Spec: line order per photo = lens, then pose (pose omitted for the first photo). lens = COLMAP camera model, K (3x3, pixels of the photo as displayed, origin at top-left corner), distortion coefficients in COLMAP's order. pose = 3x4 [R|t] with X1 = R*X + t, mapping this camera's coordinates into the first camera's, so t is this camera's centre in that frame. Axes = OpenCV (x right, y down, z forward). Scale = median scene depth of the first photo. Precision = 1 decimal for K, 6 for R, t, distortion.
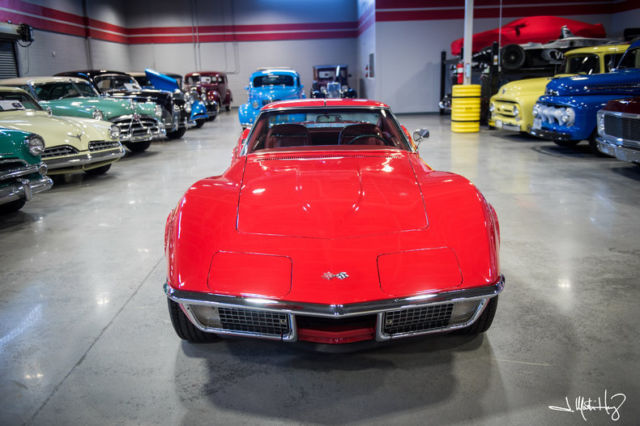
lens RADIAL K [[595.2, 0, 322.4], [0, 595.2, 211.9], [0, 0, 1]] dist [0.024177, 0.000000]
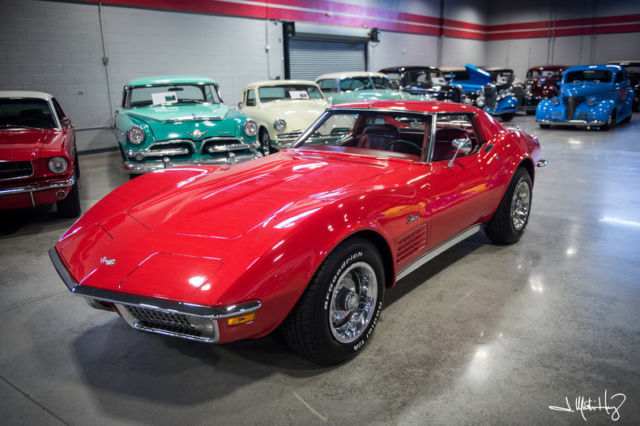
lens RADIAL K [[540.5, 0, 319.9], [0, 540.5, 213.6], [0, 0, 1]] dist [-0.009227, 0.006773]
pose [[0.780348, 0.166849, -0.602676, 0.104597], [-0.142482, 0.985838, 0.088439, -0.014953], [0.608897, 0.016857, 0.793070, 0.045735]]
